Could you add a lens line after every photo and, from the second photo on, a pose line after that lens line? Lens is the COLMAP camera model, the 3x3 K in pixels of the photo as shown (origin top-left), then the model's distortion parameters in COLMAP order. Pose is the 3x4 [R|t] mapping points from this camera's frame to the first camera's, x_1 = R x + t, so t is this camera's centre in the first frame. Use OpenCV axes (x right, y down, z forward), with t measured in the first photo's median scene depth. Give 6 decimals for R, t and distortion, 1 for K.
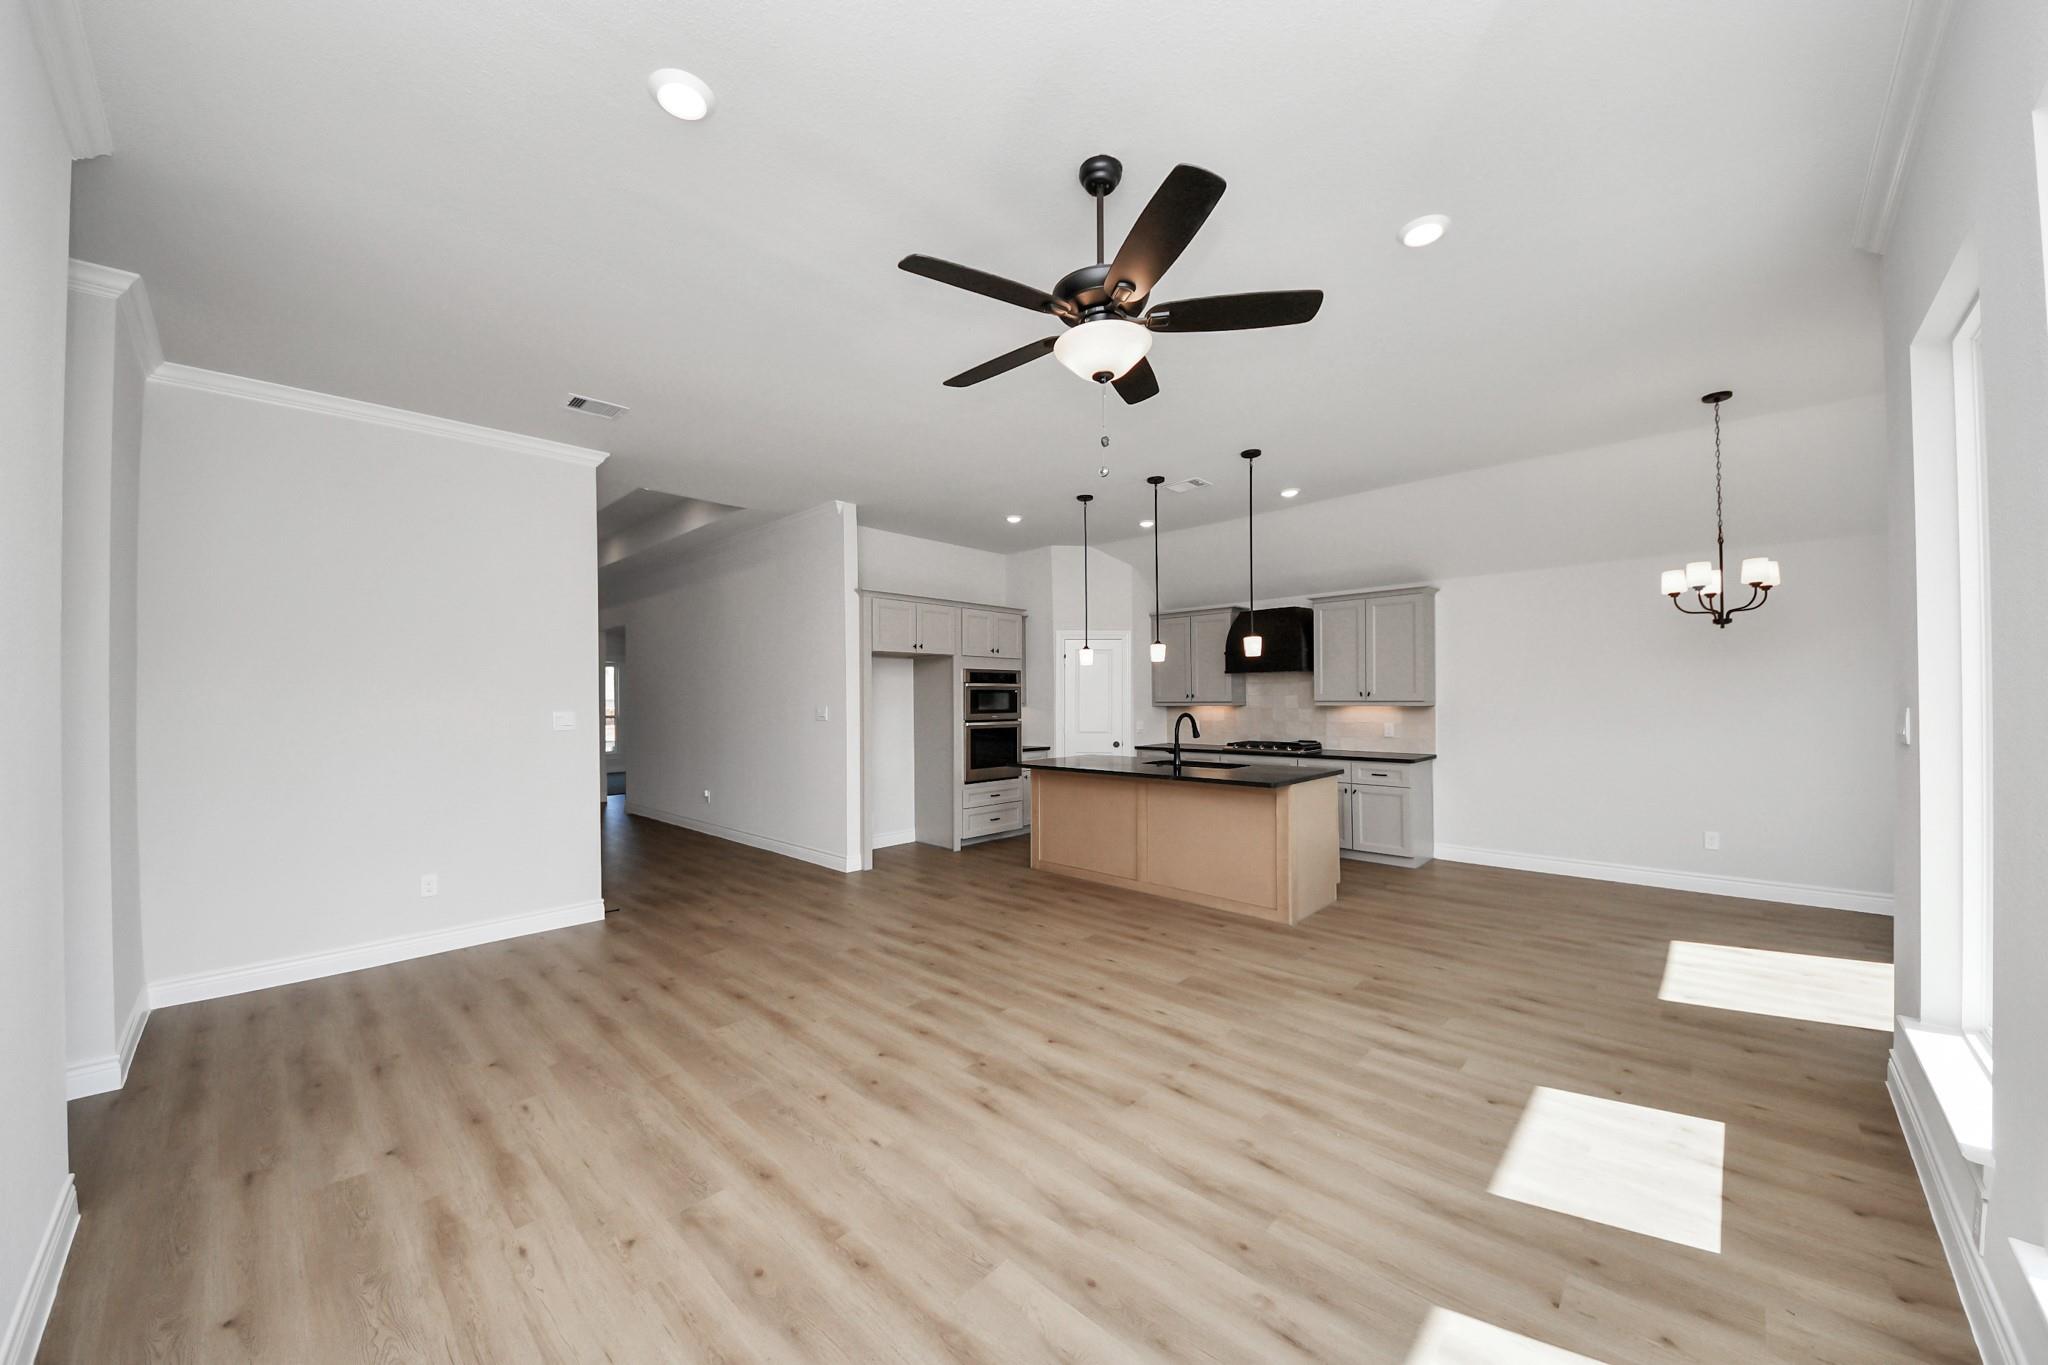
lens RADIAL K [[725.4, 0, 1023.6], [0, 725.4, 691.7], [0, 0, 1]] dist [0.023605, -0.019159]
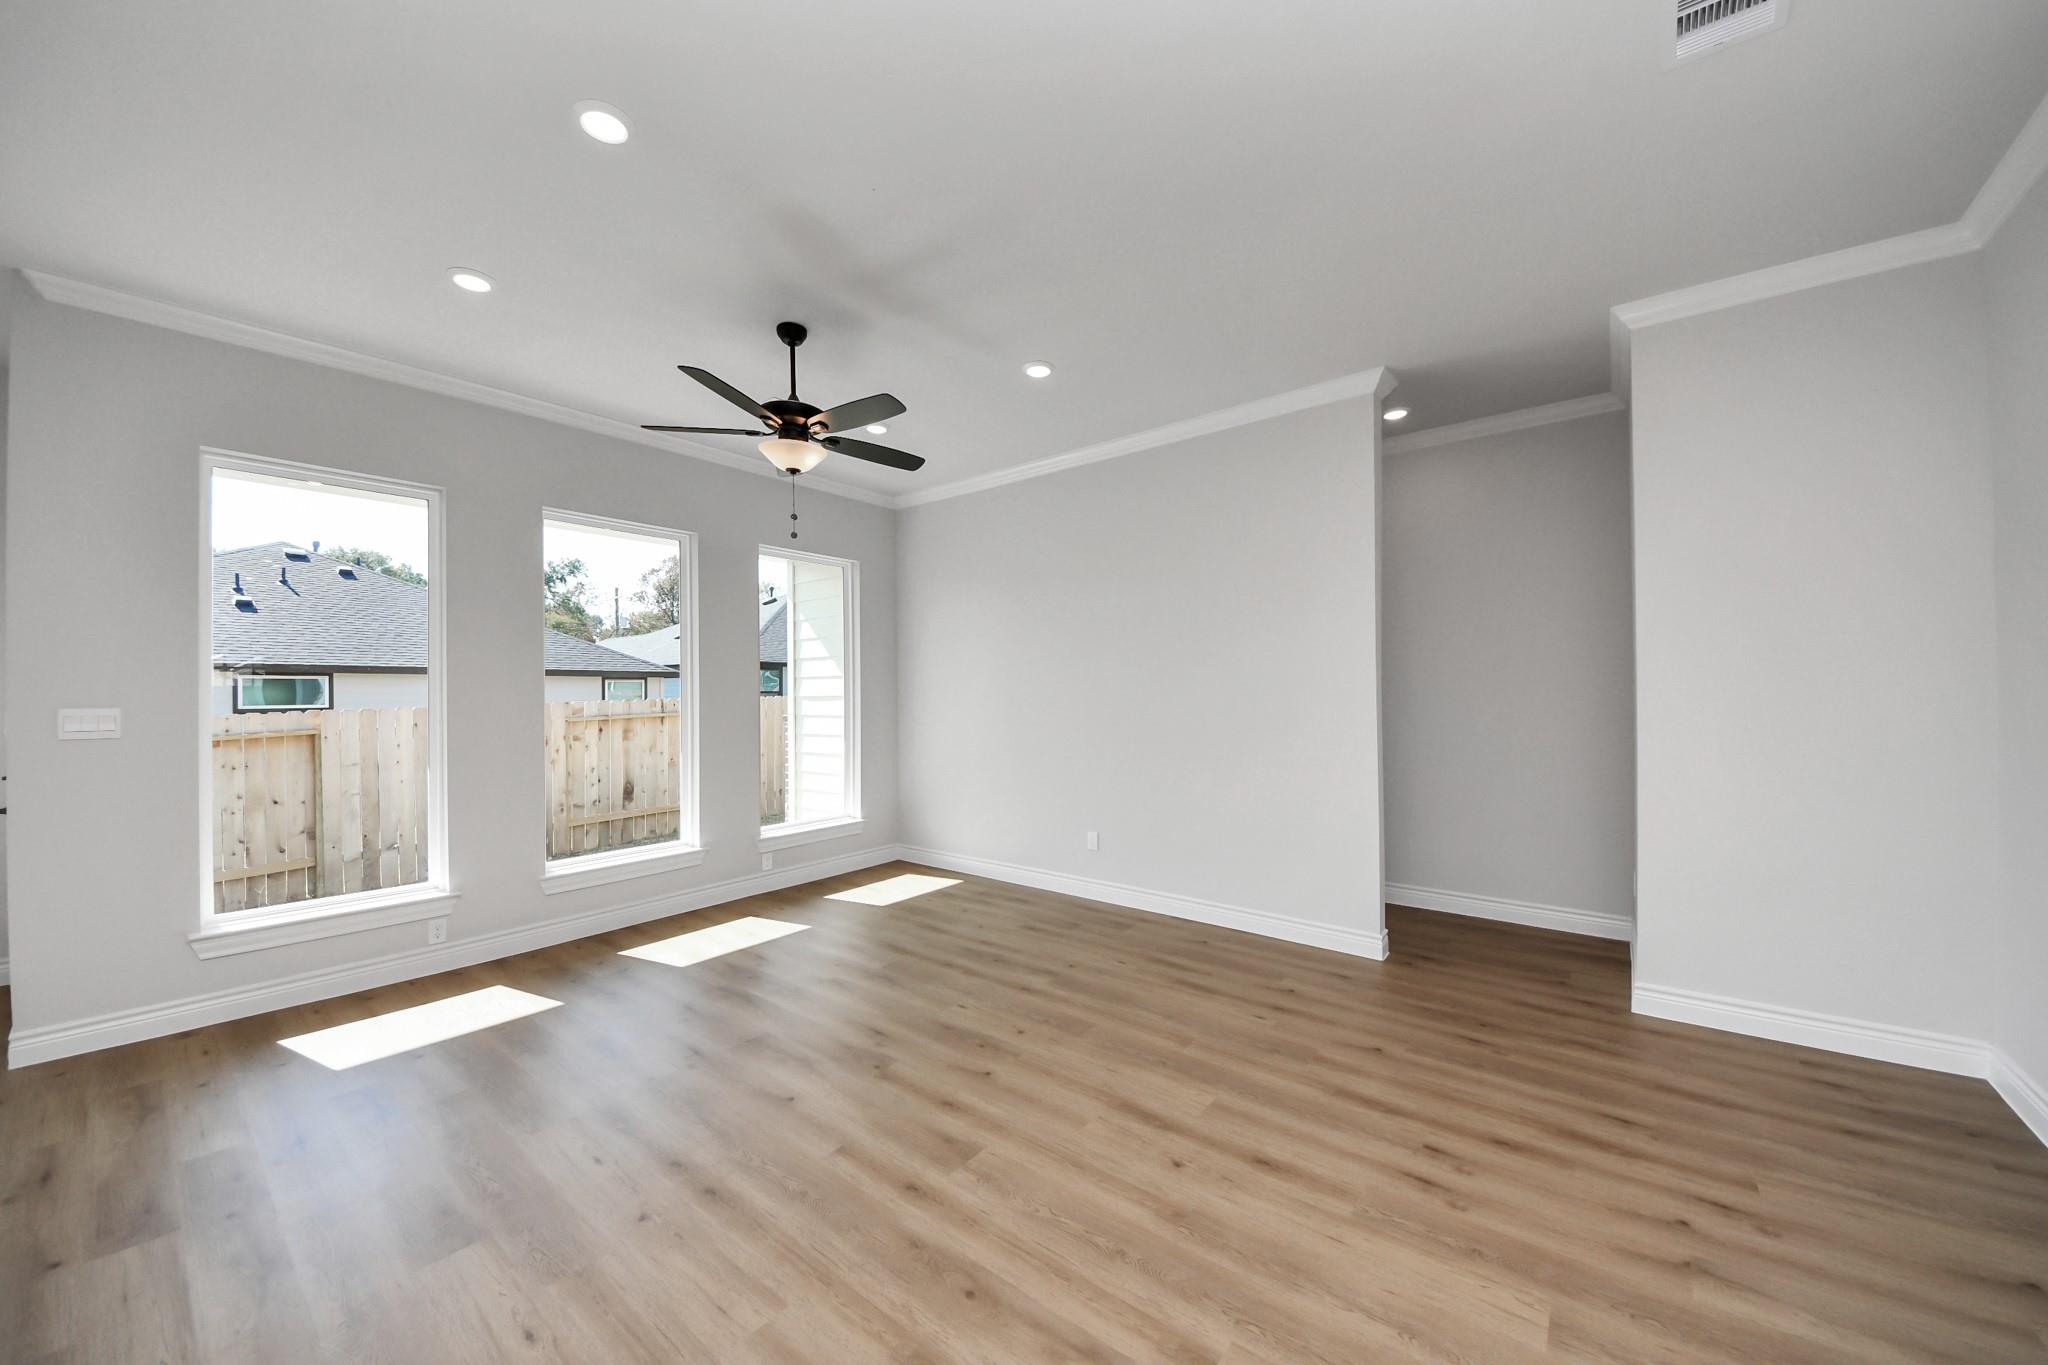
lens RADIAL K [[717.7, 0, 1021.7], [0, 717.7, 689.7], [0, 0, 1]] dist [0.023135, -0.017404]
pose [[-0.996266, 0.013957, -0.085200, -0.123329], [0.015019, 0.999817, -0.011834, 0.019706], [0.085019, -0.013070, -0.996294, 1.416450]]
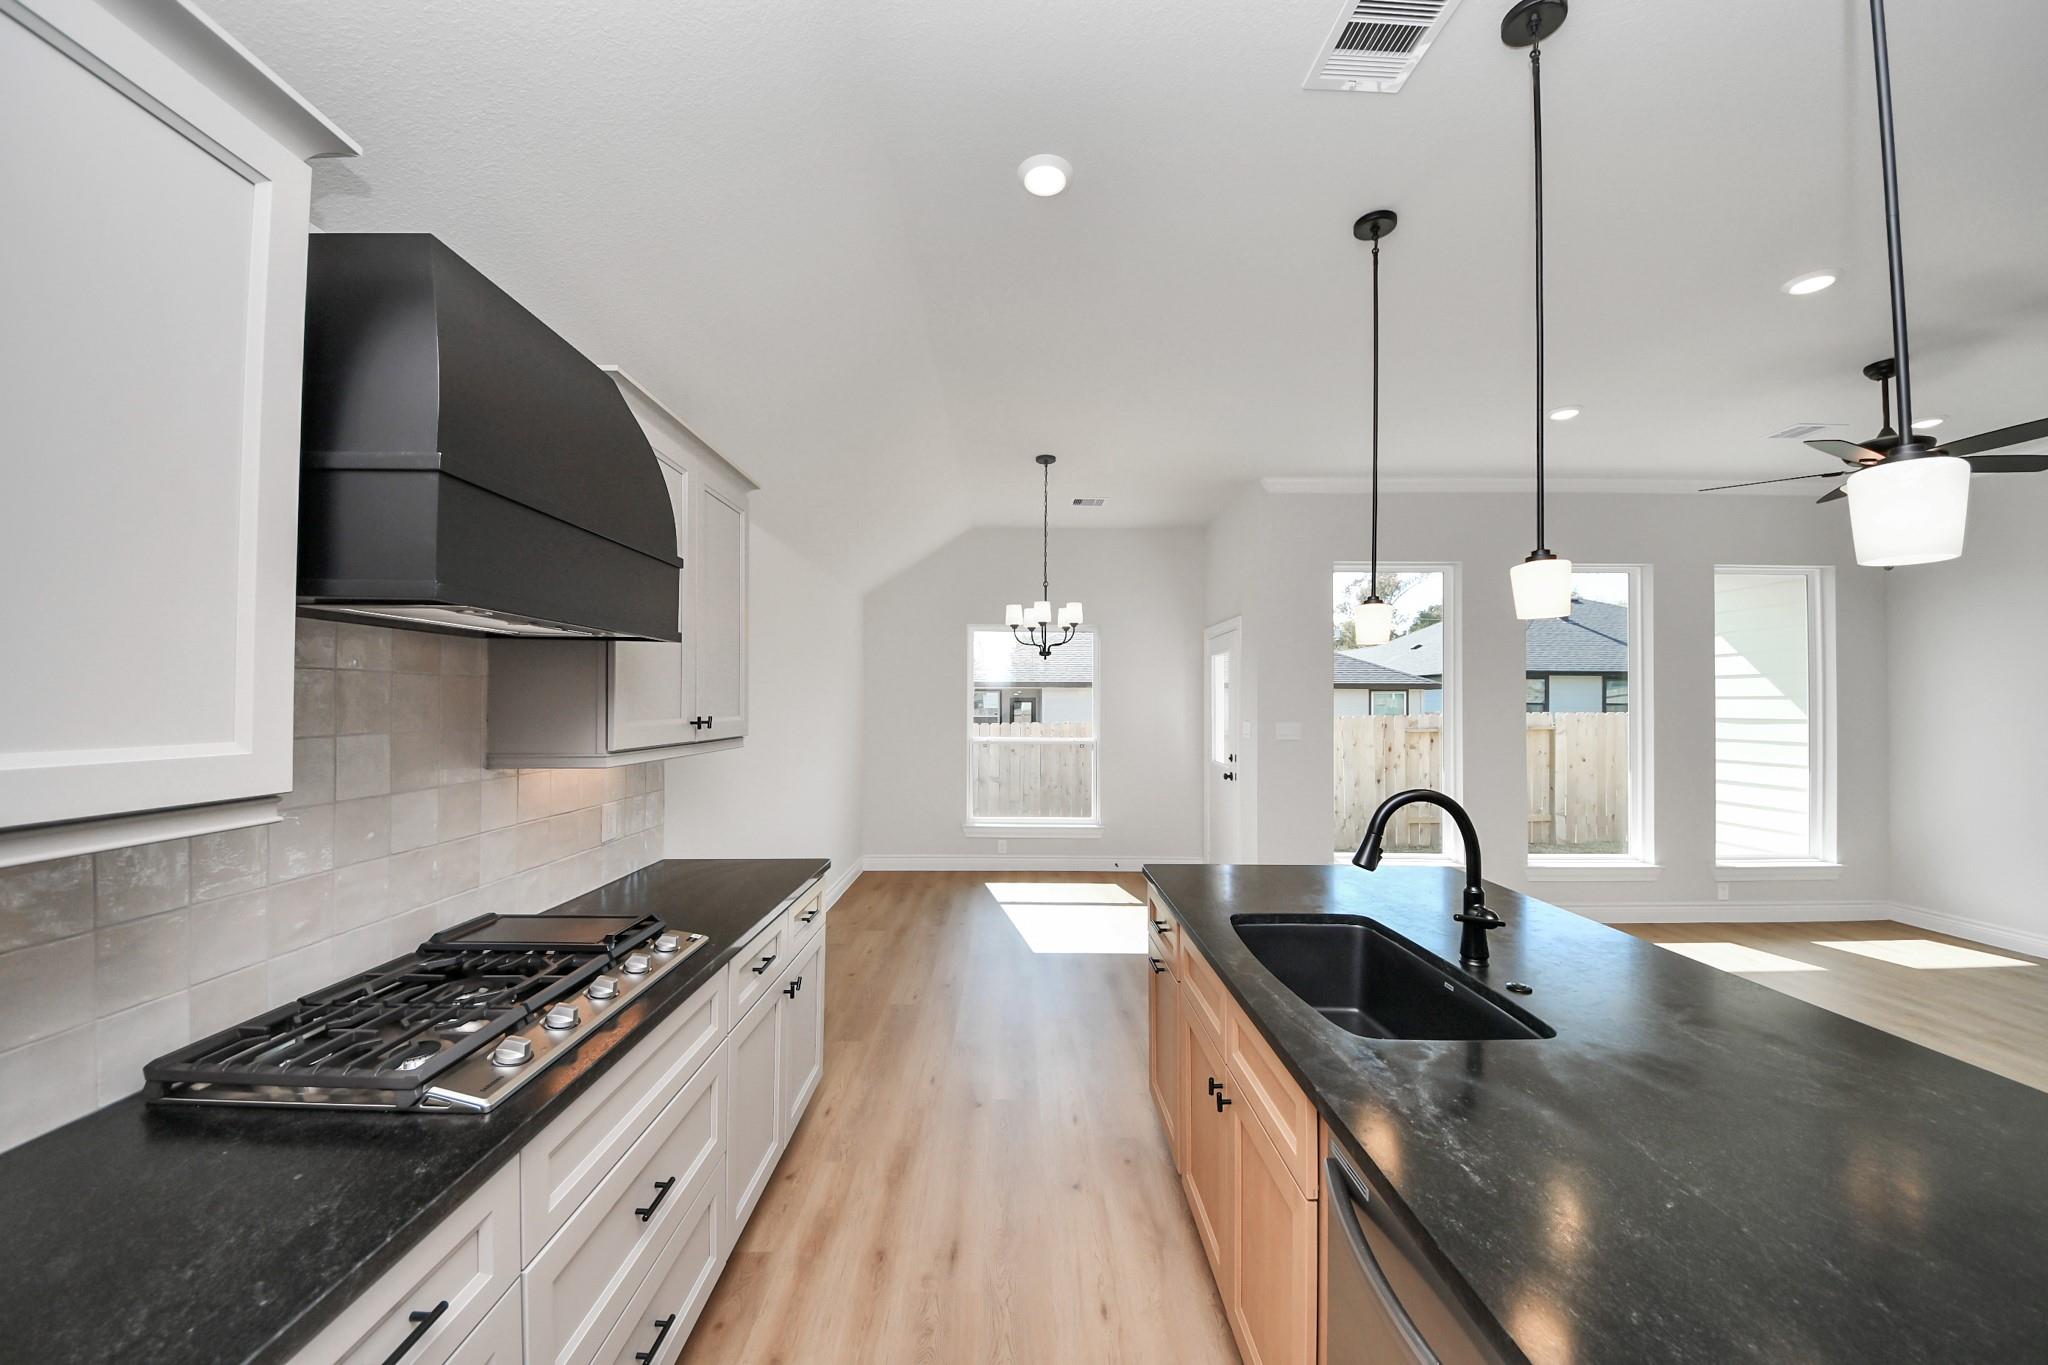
lens RADIAL K [[714.8, 0, 1019.0], [0, 714.8, 691.5], [0, 0, 1]] dist [0.013508, -0.013347]
pose [[-0.686594, 0.013698, 0.726912, 0.167077], [-0.005224, 0.999704, -0.023773, -0.006113], [-0.727022, -0.020119, -0.686319, 1.843445]]
